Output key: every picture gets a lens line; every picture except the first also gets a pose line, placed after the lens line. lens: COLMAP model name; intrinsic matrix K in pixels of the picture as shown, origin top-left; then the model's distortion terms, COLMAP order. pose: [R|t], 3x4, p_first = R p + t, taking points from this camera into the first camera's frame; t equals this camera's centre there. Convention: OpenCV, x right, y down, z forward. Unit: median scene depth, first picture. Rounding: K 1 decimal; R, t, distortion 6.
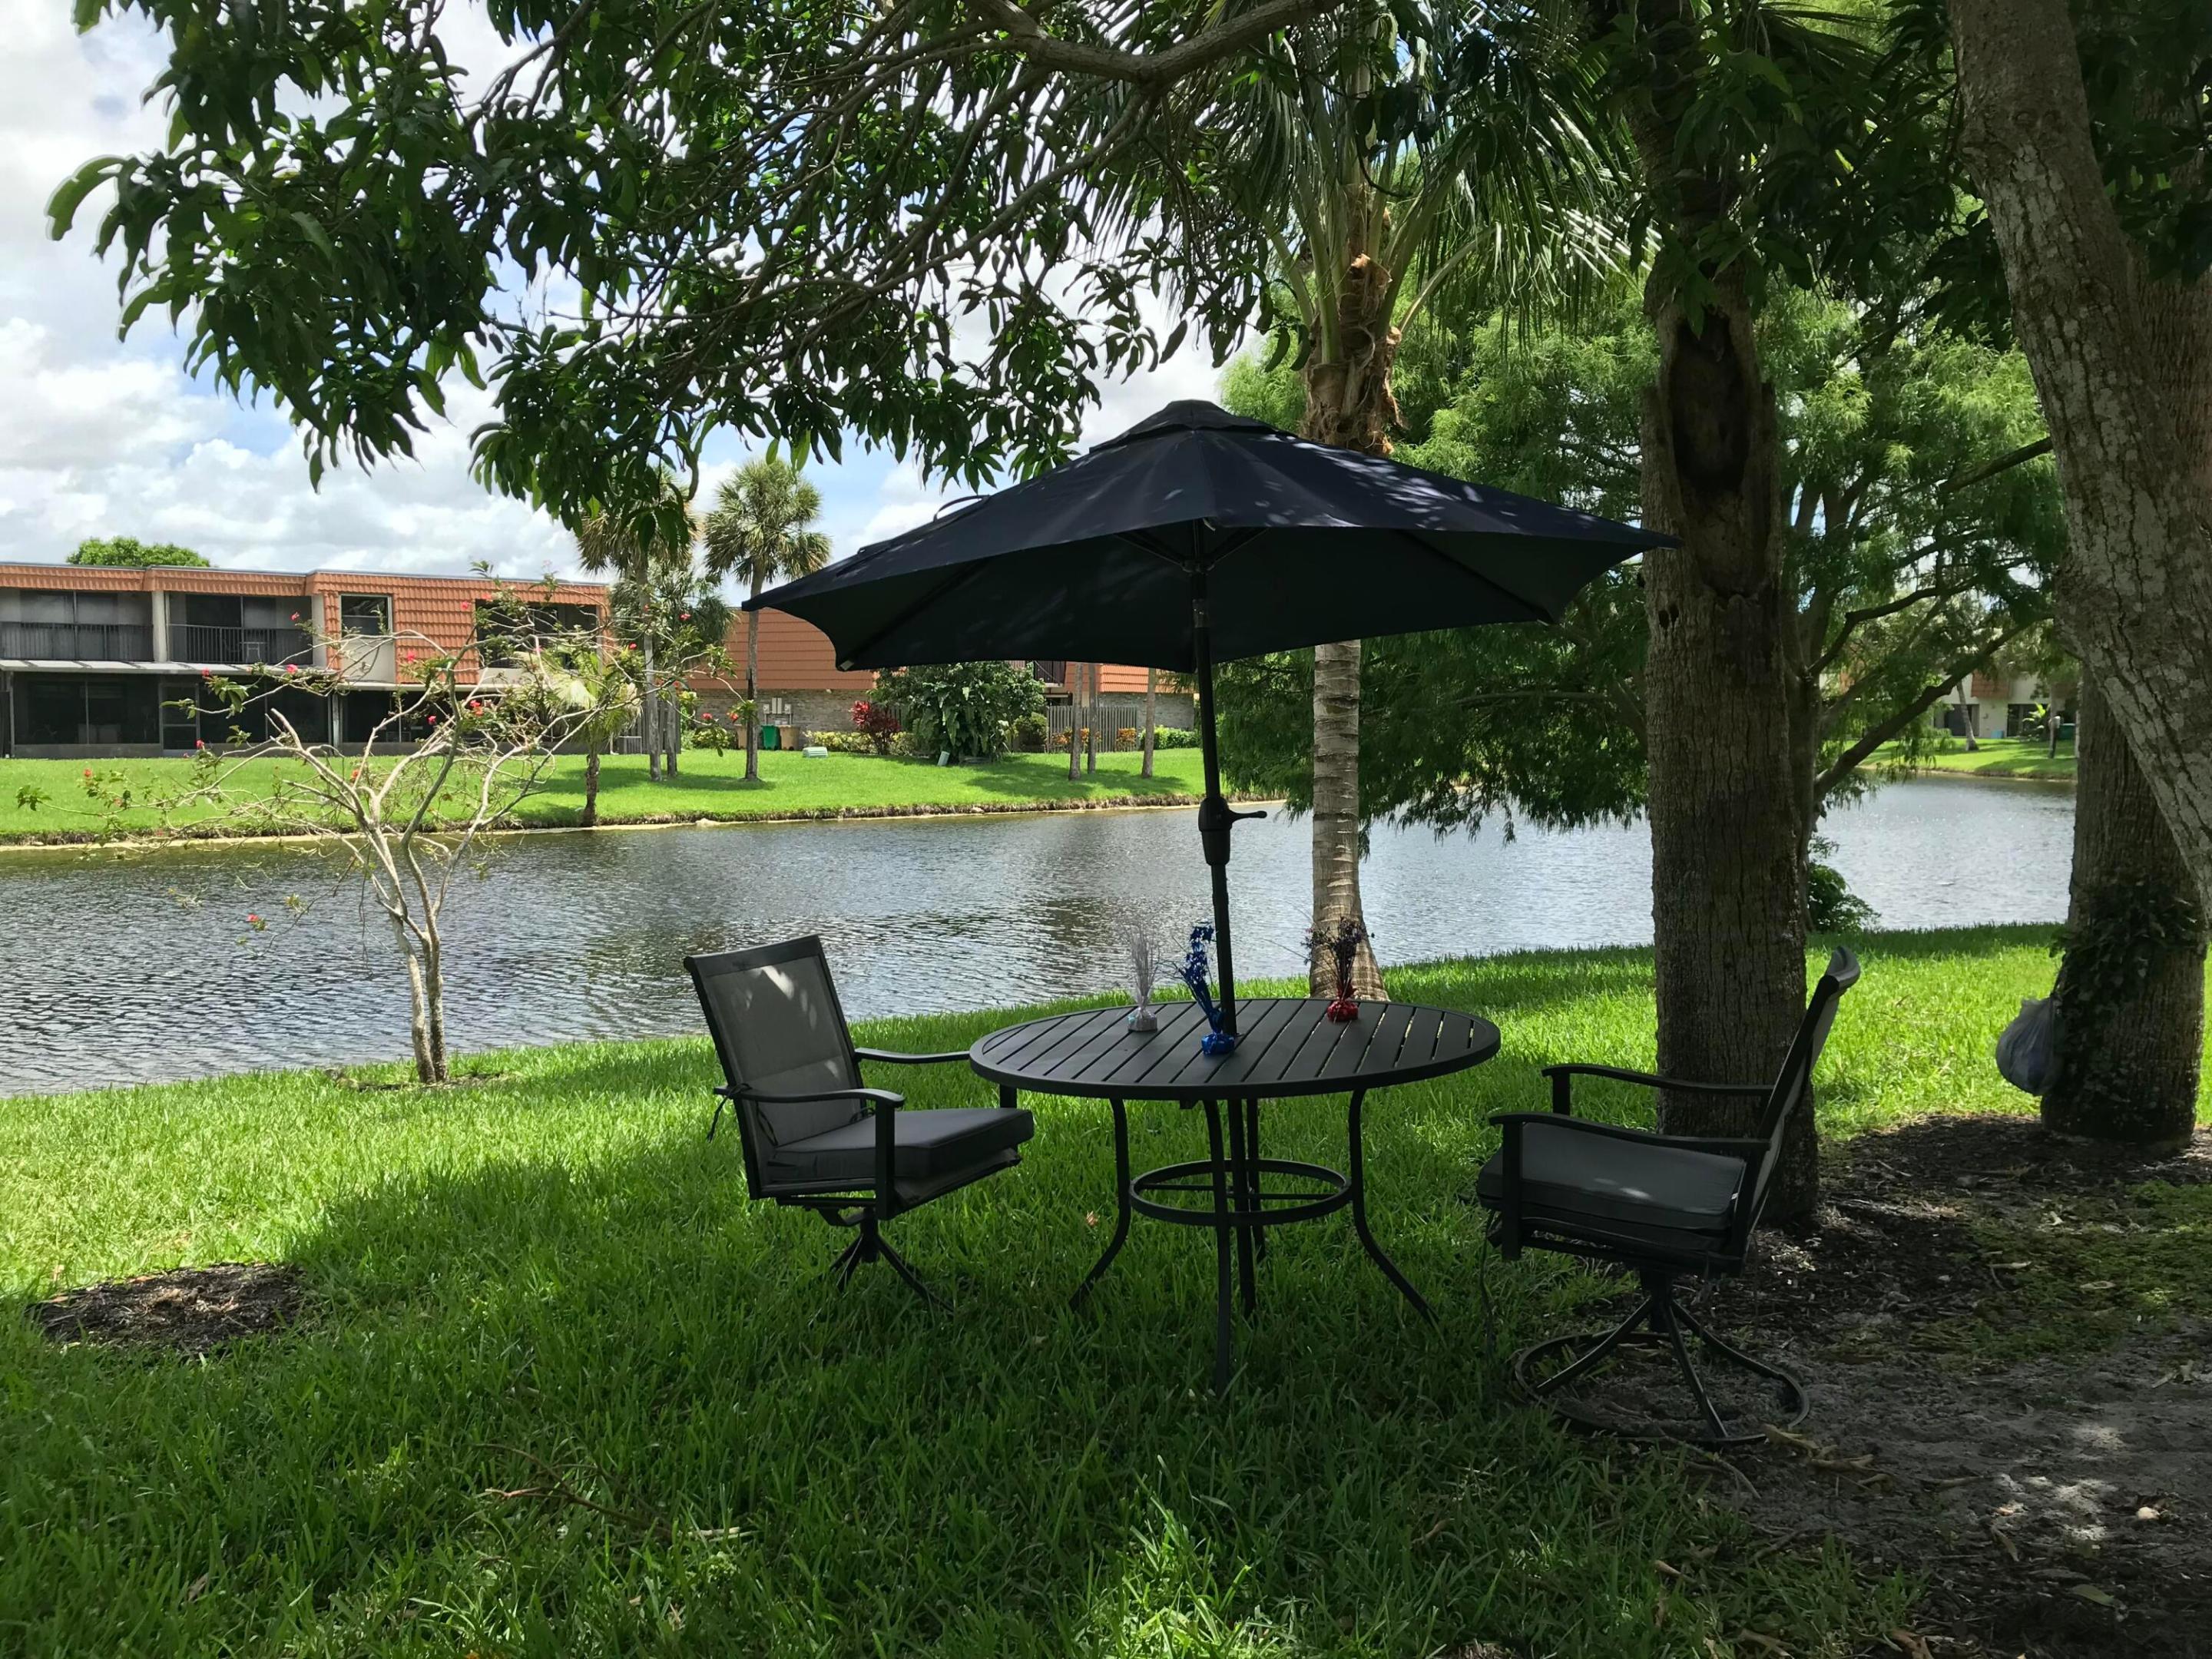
lens RADIAL K [[1806.9, 0, 1084.7], [0, 1806.9, 805.7], [0, 0, 1]] dist [0.044167, -0.087566]
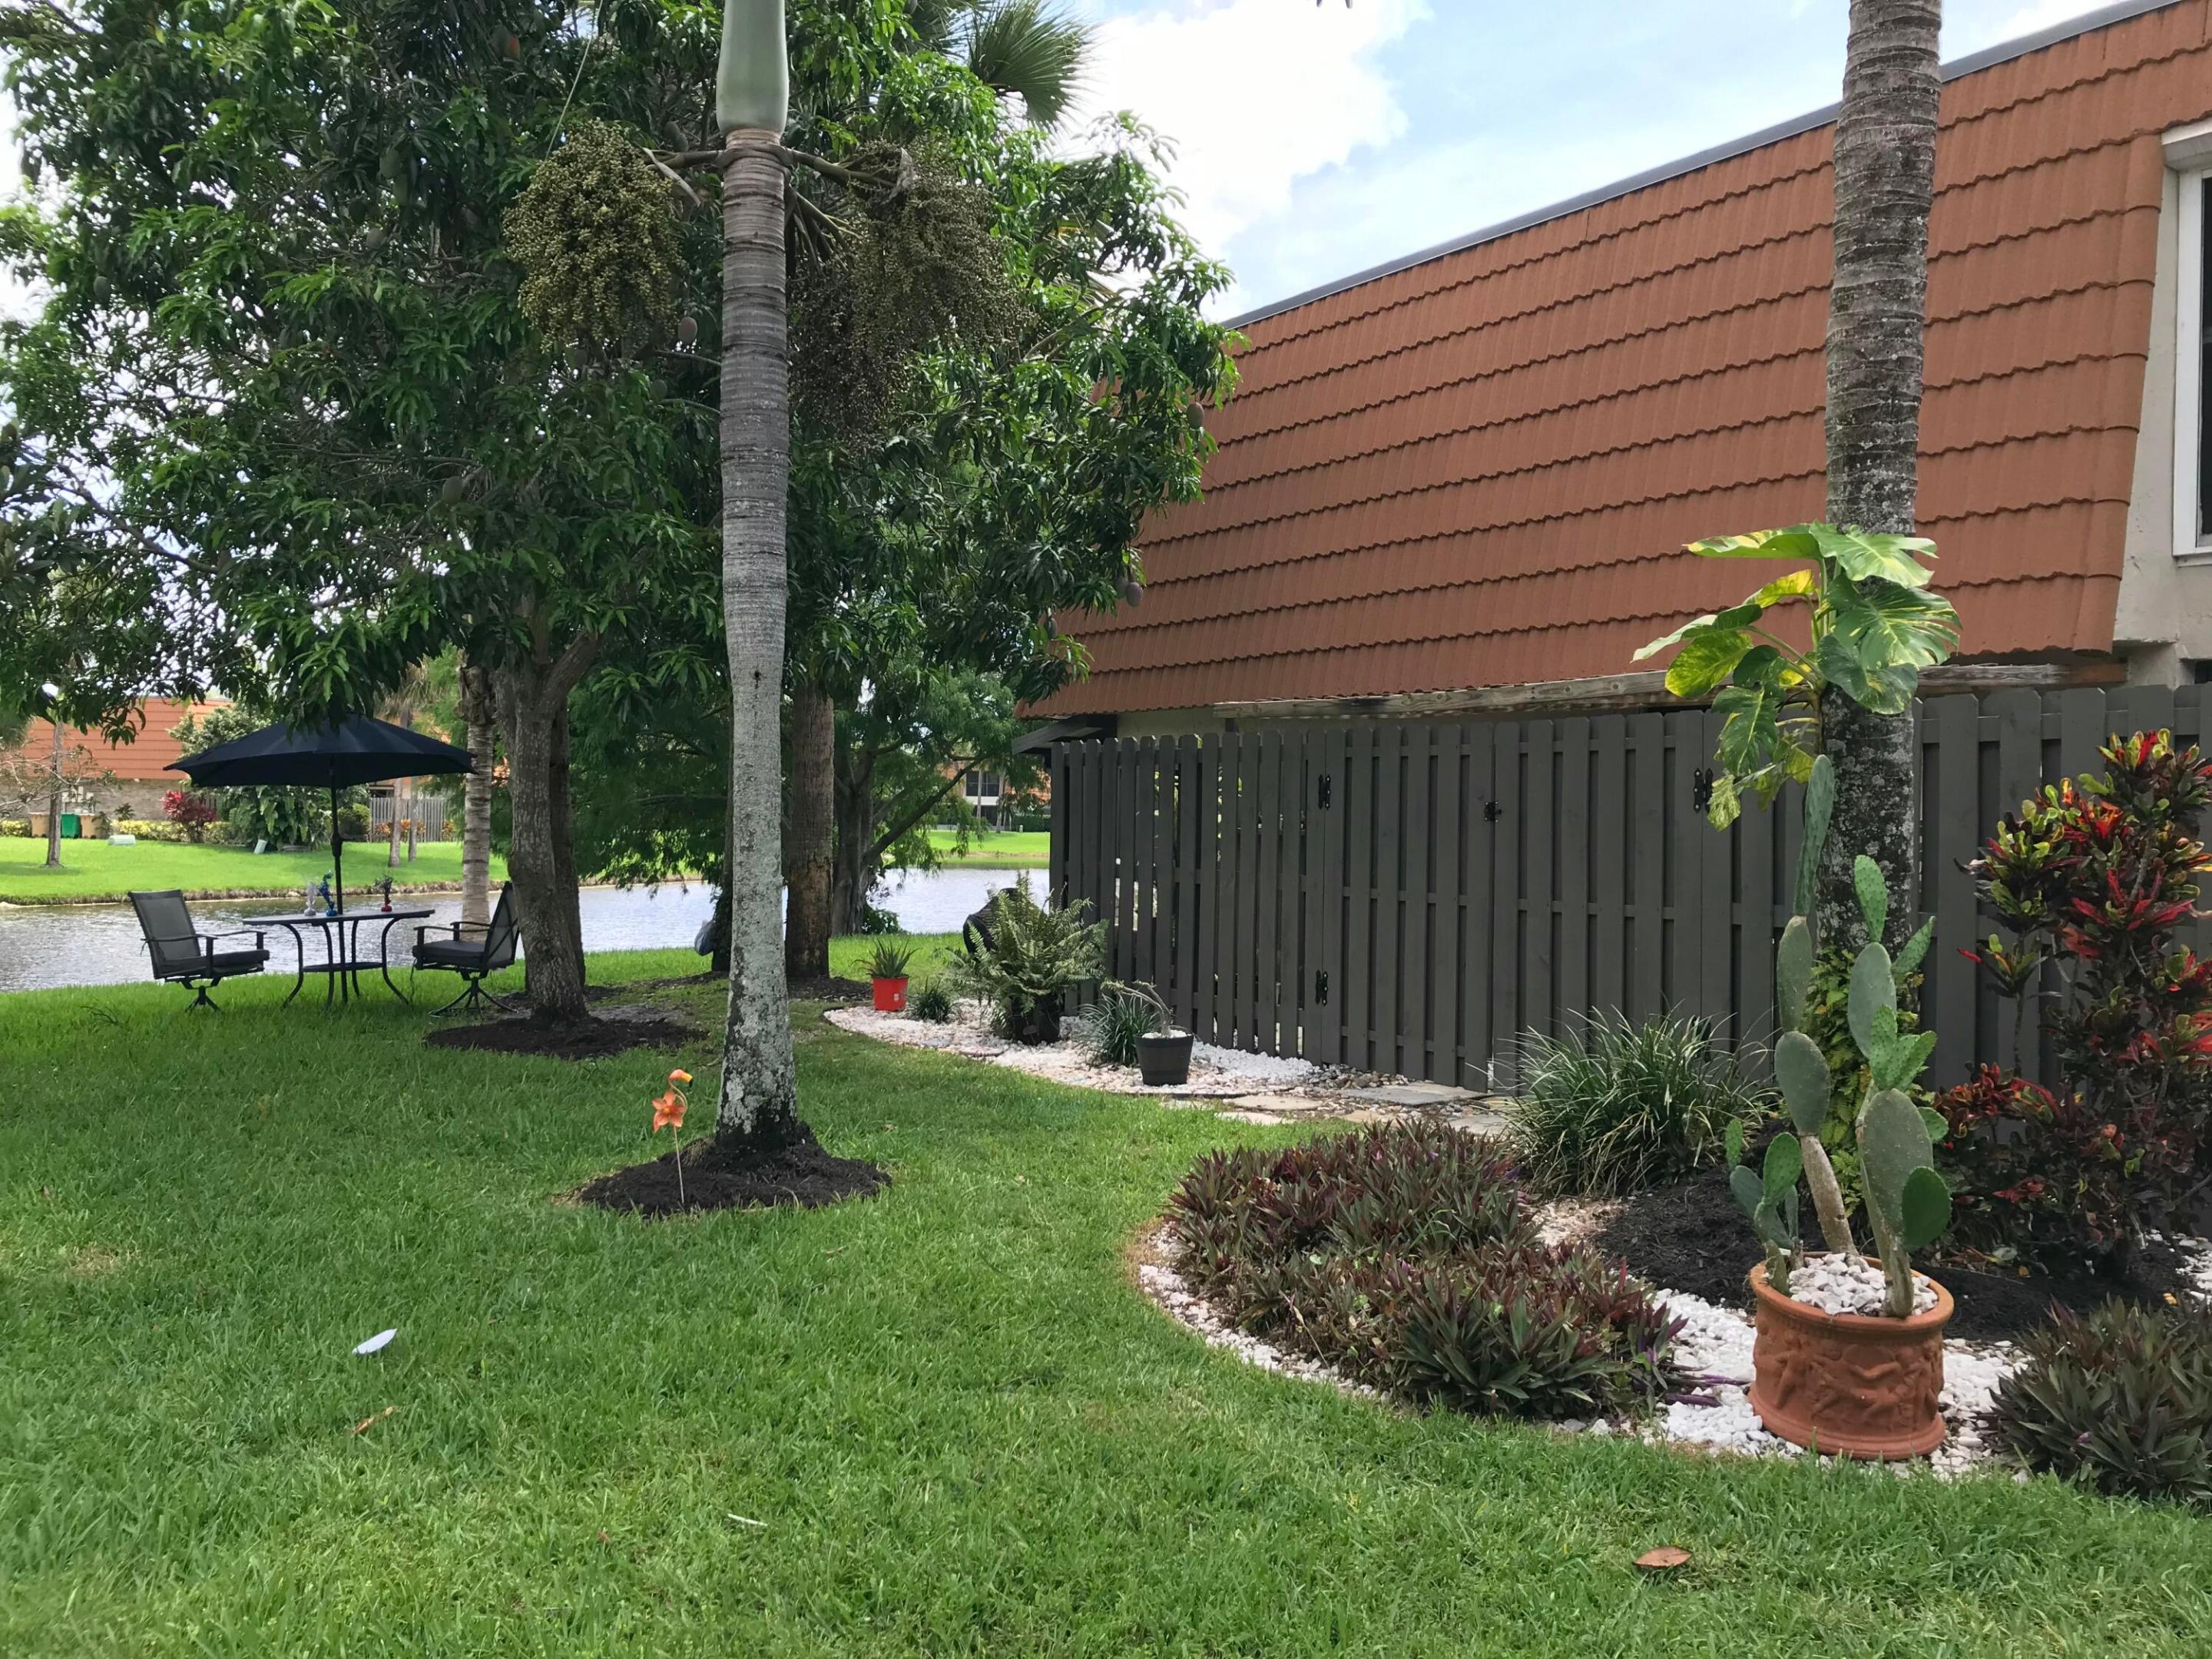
lens RADIAL K [[1806.9, 0, 1084.7], [0, 1806.9, 805.7], [0, 0, 1]] dist [0.044167, -0.087566]
pose [[0.940968, 0.014012, 0.338206, 0.014546], [0.004063, 0.998603, -0.052676, 0.007440], [-0.338472, 0.050940, 0.939597, -0.146773]]
